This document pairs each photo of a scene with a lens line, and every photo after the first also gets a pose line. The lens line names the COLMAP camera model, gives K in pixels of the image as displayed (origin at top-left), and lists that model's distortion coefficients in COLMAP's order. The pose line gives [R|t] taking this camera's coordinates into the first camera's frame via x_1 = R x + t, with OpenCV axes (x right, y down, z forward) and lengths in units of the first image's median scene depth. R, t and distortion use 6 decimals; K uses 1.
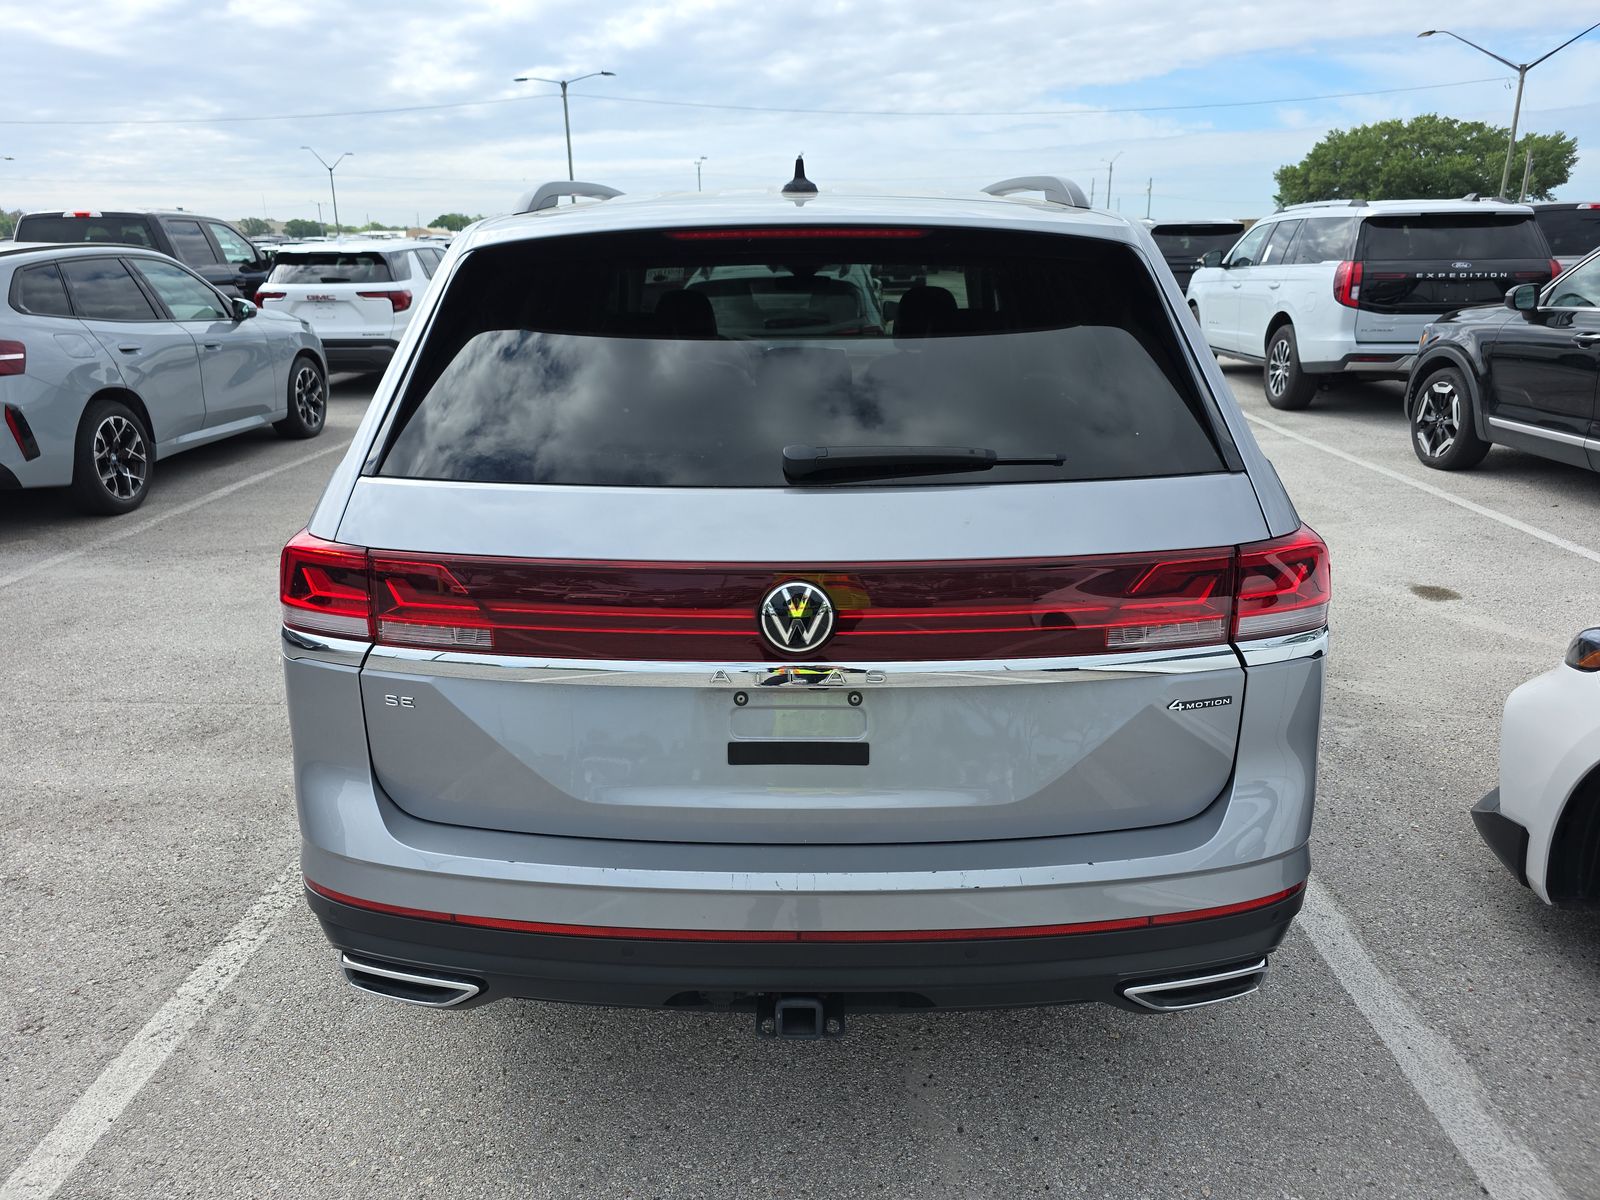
lens RADIAL K [[1125.7, 0, 783.7], [0, 1125.7, 594.9], [0, 0, 1]] dist [0.050099, -0.049544]
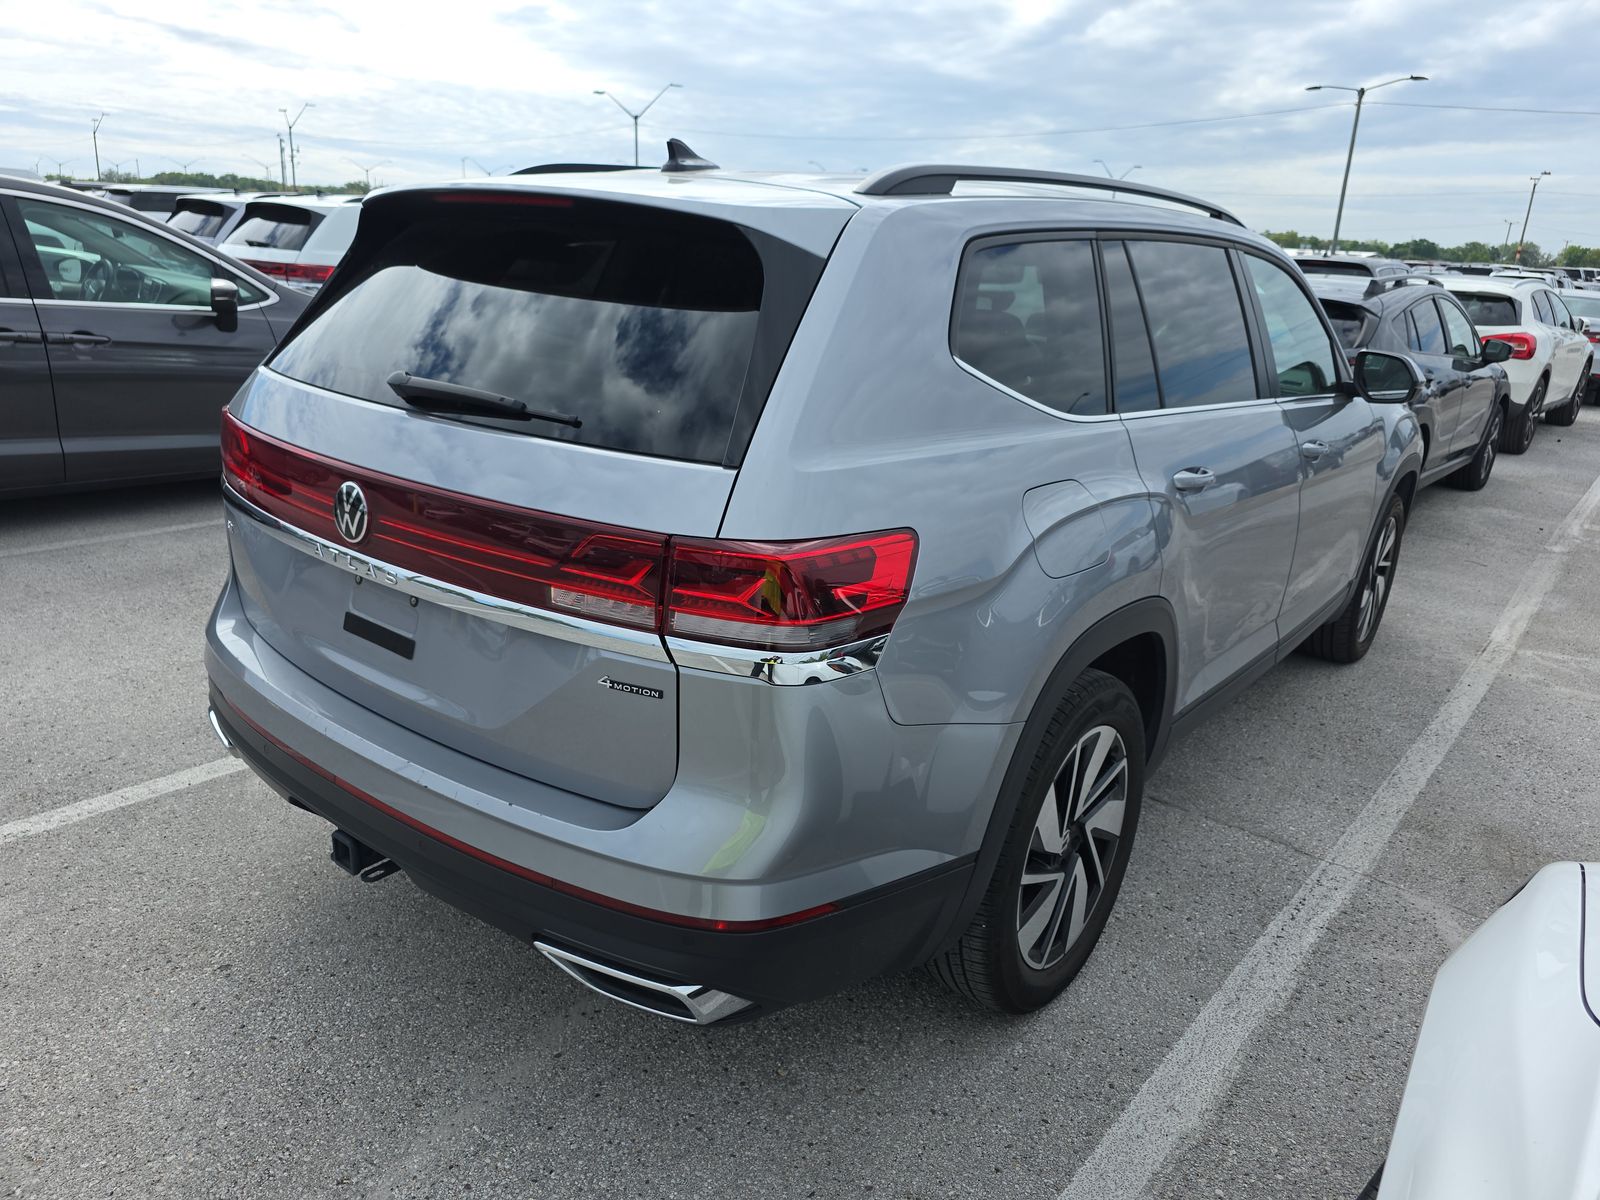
lens RADIAL K [[1125.7, 0, 783.7], [0, 1125.7, 594.9], [0, 0, 1]] dist [0.050099, -0.049544]
pose [[0.776766, 0.231302, -0.585776, 0.288155], [-0.238321, 0.968903, 0.066561, -0.022228], [0.582956, 0.087901, 0.807735, 0.079539]]
